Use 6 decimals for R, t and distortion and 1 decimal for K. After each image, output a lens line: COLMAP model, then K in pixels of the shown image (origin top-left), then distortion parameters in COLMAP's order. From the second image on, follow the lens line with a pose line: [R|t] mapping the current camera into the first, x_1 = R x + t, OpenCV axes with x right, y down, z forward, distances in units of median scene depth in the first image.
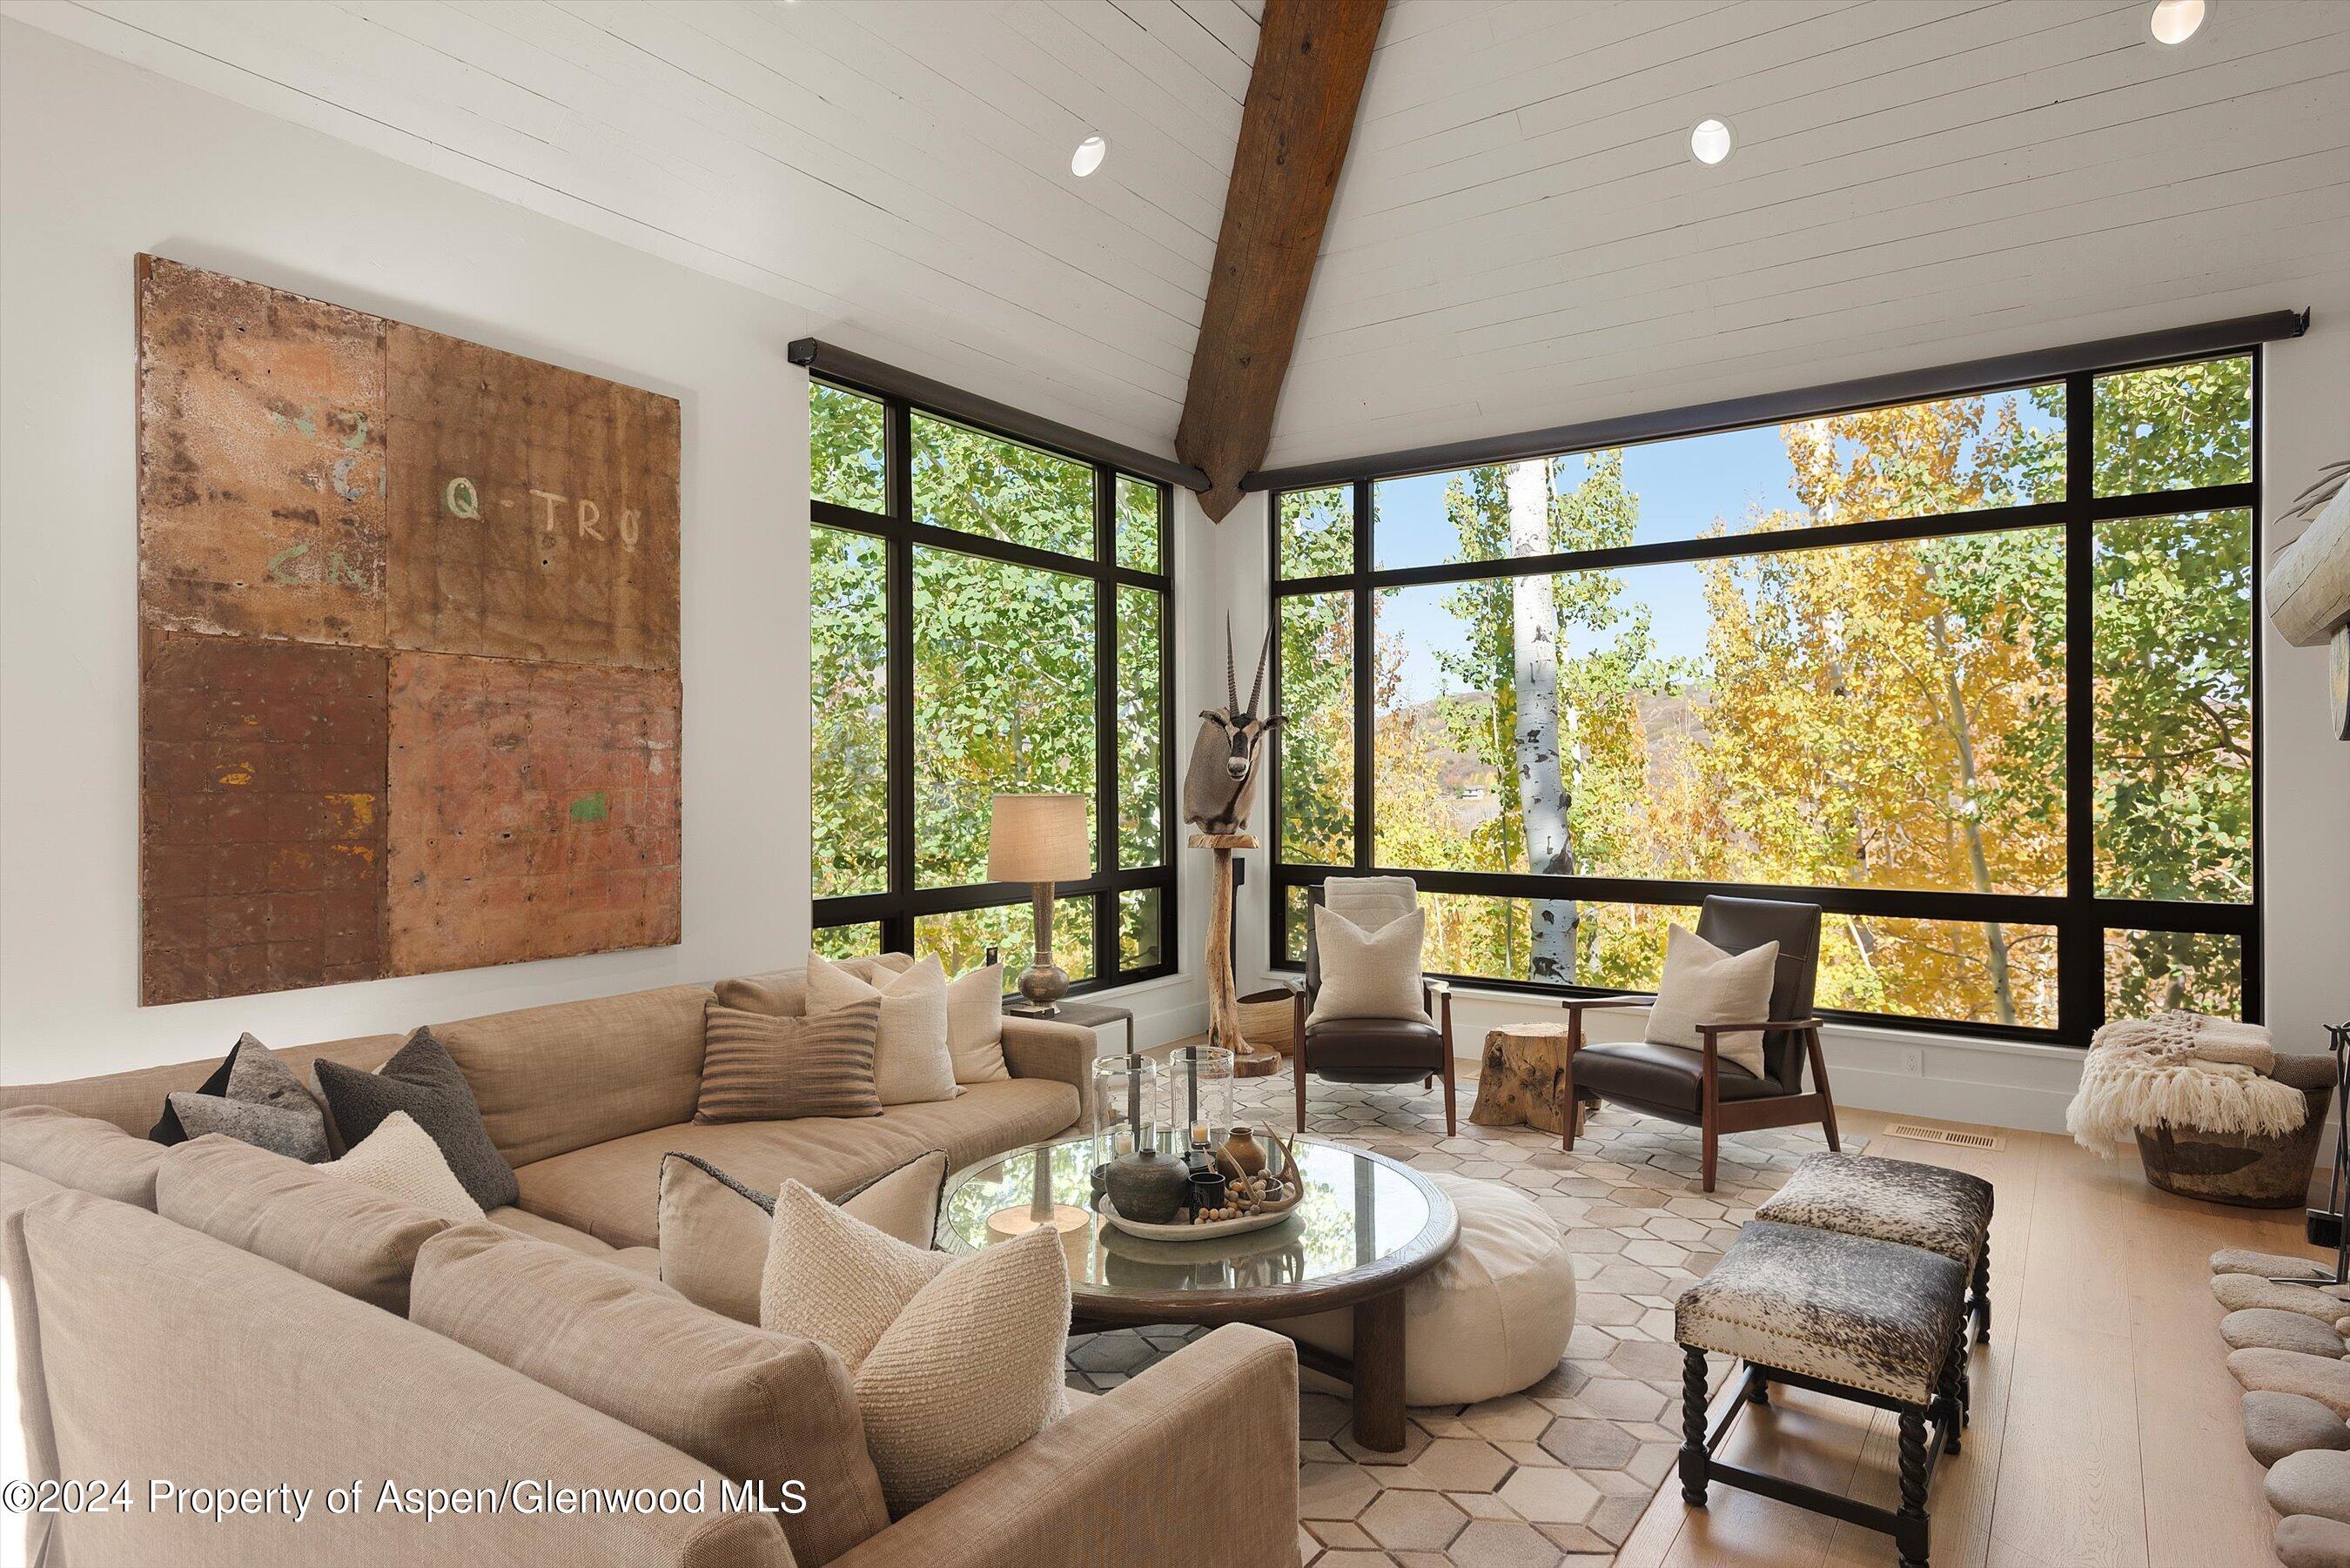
lens RADIAL K [[1327.4, 0, 1183.3], [0, 1327.4, 782.3], [0, 0, 1]] dist [0.021200, -0.003246]
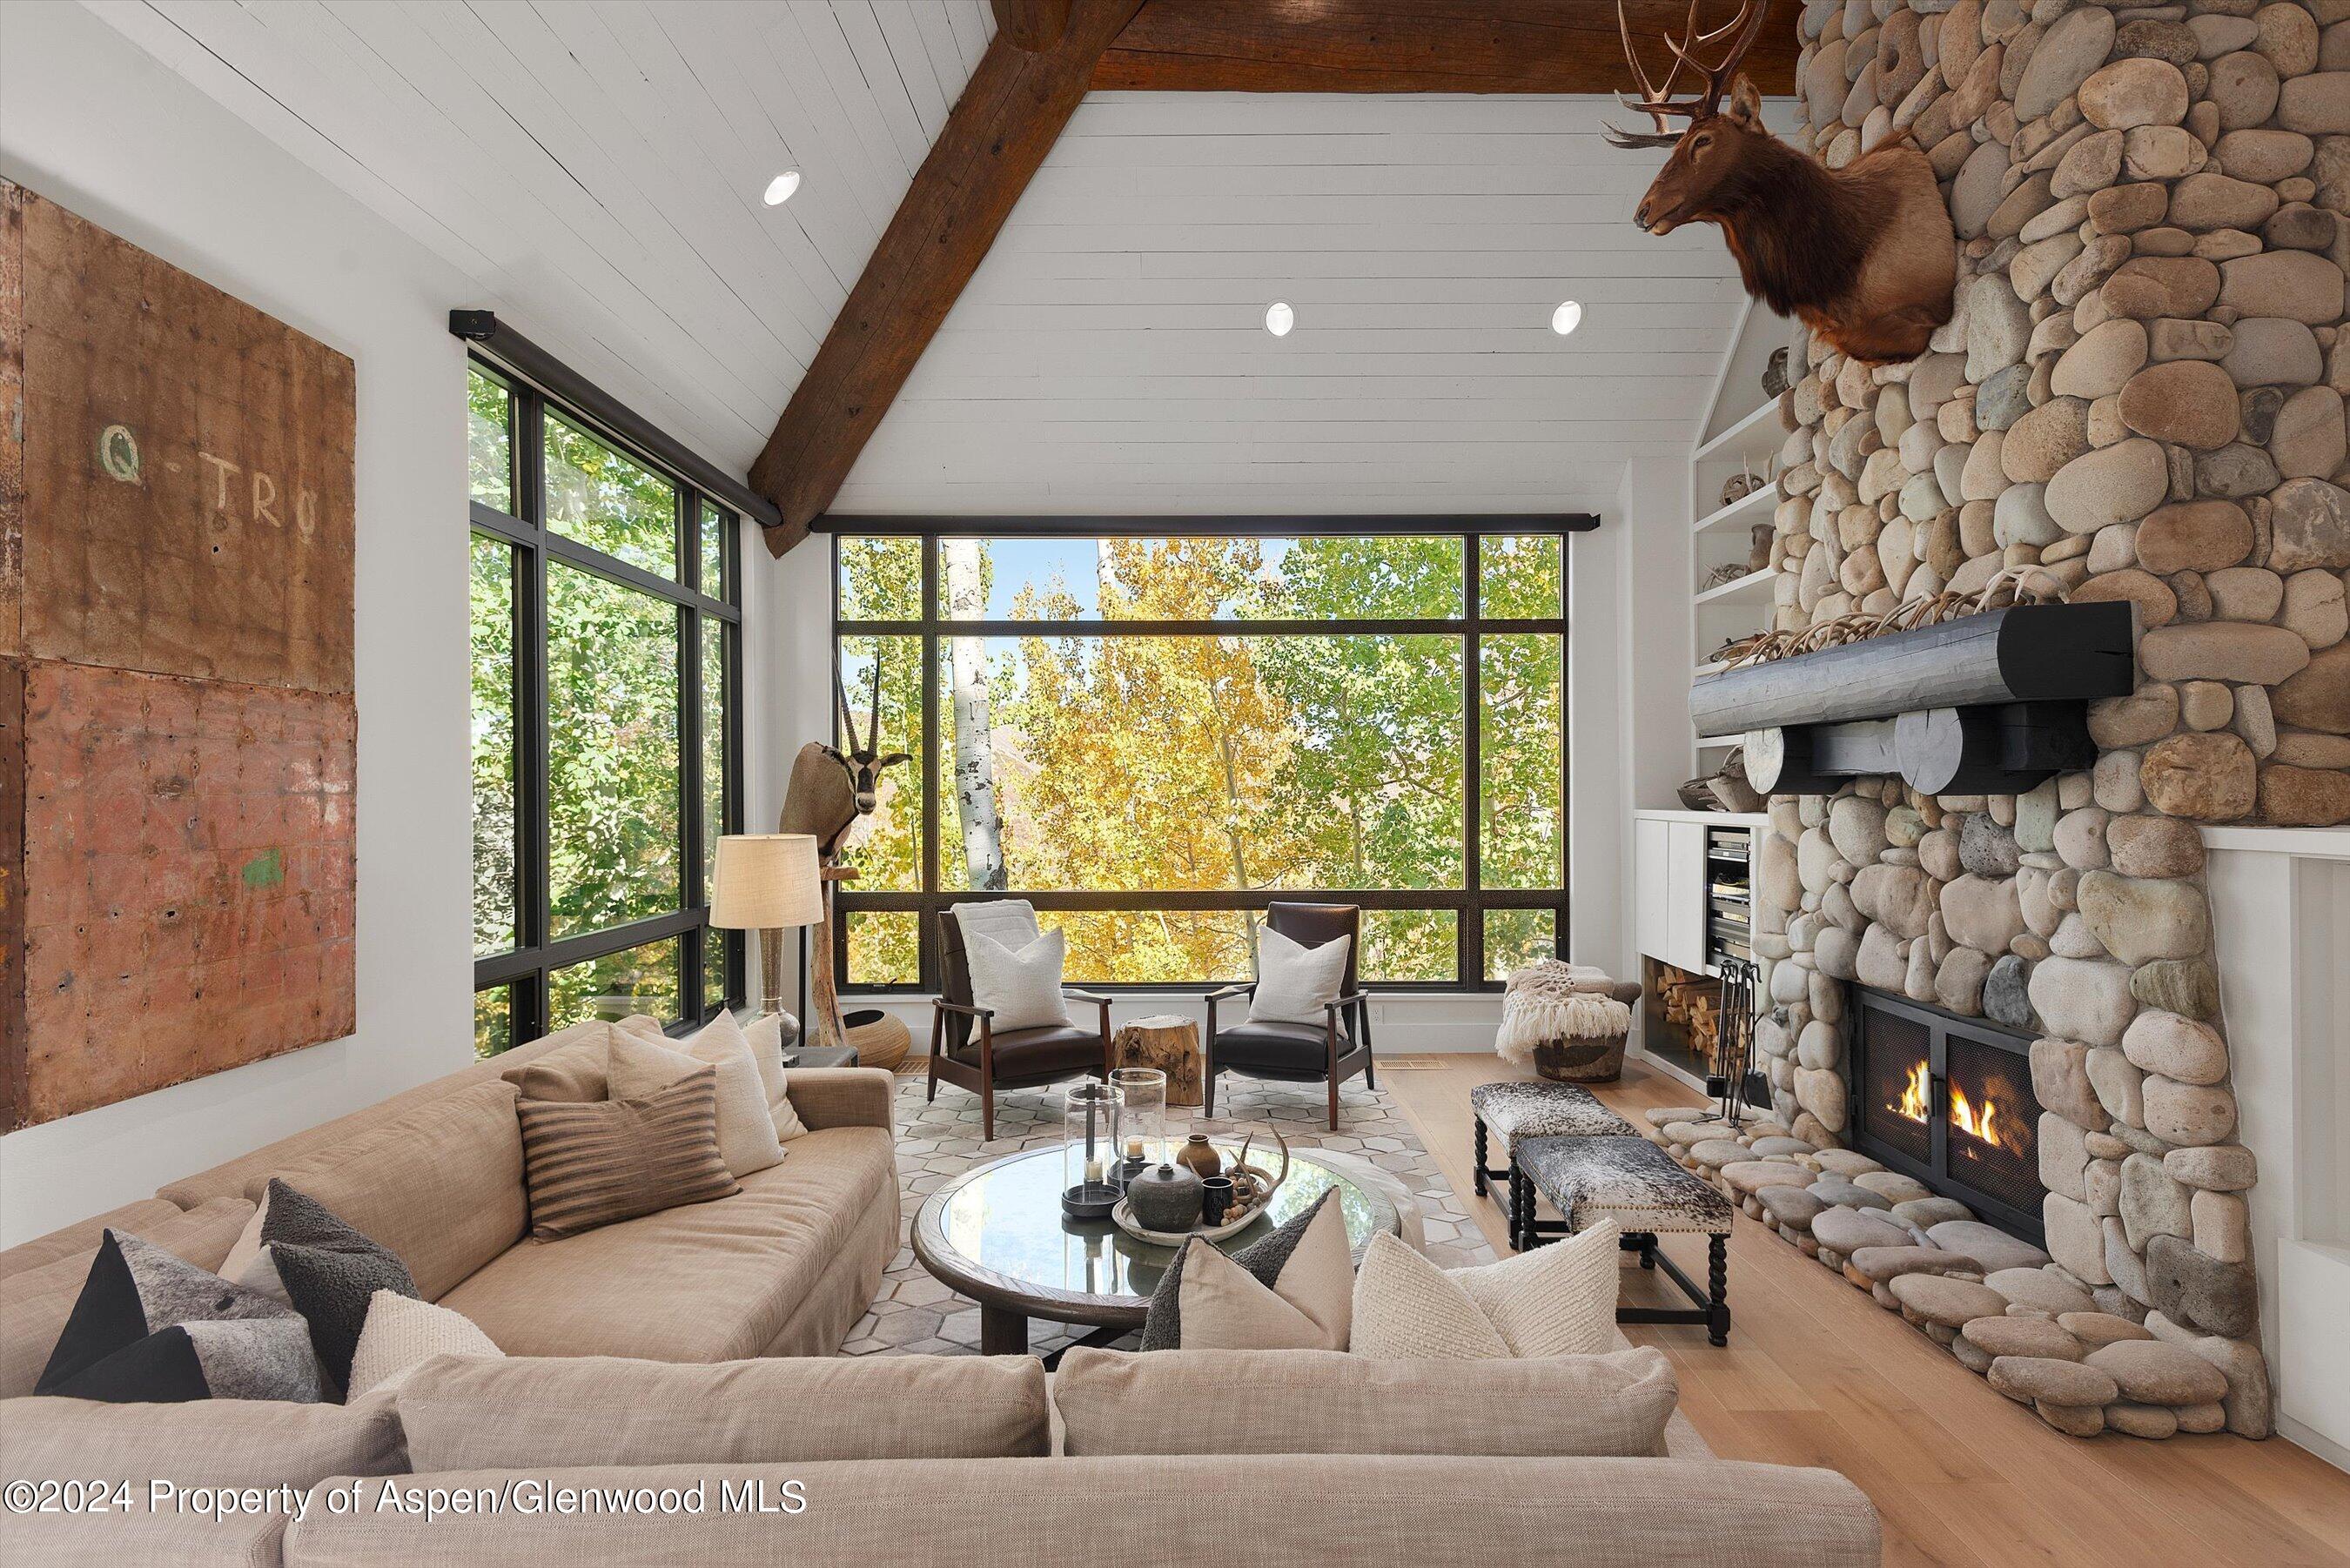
lens RADIAL K [[1190.3, 0, 1220.5], [0, 1190.3, 794.4], [0, 0, 1]] dist [0.011026, -0.003402]
pose [[0.819842, -0.001861, 0.572587, -0.384752], [0.003739, 0.999991, -0.002104, -0.021323], [-0.572577, 0.003866, 0.819842, 0.111610]]
